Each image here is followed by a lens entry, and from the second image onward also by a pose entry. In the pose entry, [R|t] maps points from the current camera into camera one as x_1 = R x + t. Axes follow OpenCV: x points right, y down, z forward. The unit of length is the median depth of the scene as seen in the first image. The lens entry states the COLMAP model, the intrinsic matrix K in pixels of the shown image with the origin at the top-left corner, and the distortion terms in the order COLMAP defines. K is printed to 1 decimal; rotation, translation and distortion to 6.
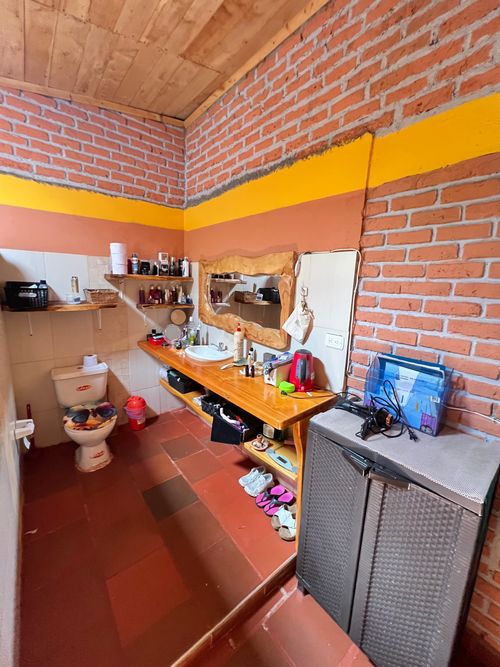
lens RADIAL K [[268.7, 0, 251.3], [0, 268.7, 330.3], [0, 0, 1]] dist [-0.000548, -0.000004]
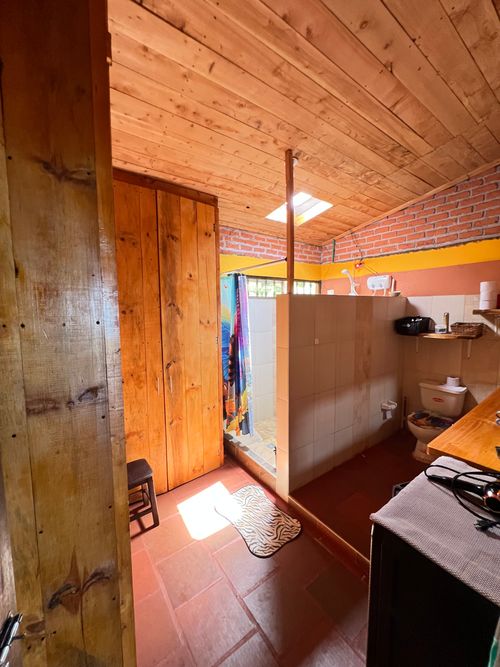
lens RADIAL K [[268.7, 0, 251.3], [0, 268.7, 330.3], [0, 0, 1]] dist [-0.000548, -0.000004]
pose [[-0.061159, 0.052981, -0.996721, 0.693816], [-0.169599, 0.983517, 0.062685, -0.038253], [0.983614, 0.172877, -0.051165, 0.155712]]
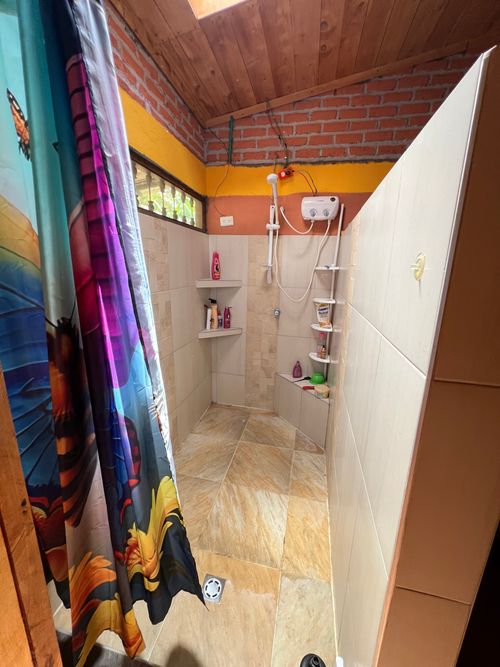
lens RADIAL K [[268.7, 0, 251.3], [0, 268.7, 330.3], [0, 0, 1]] dist [-0.000548, -0.000004]
pose [[0.617142, 0.169302, -0.768422, -0.276634], [-0.146458, 0.984228, 0.099225, 0.032545], [0.773101, 0.051305, 0.632204, -0.019871]]
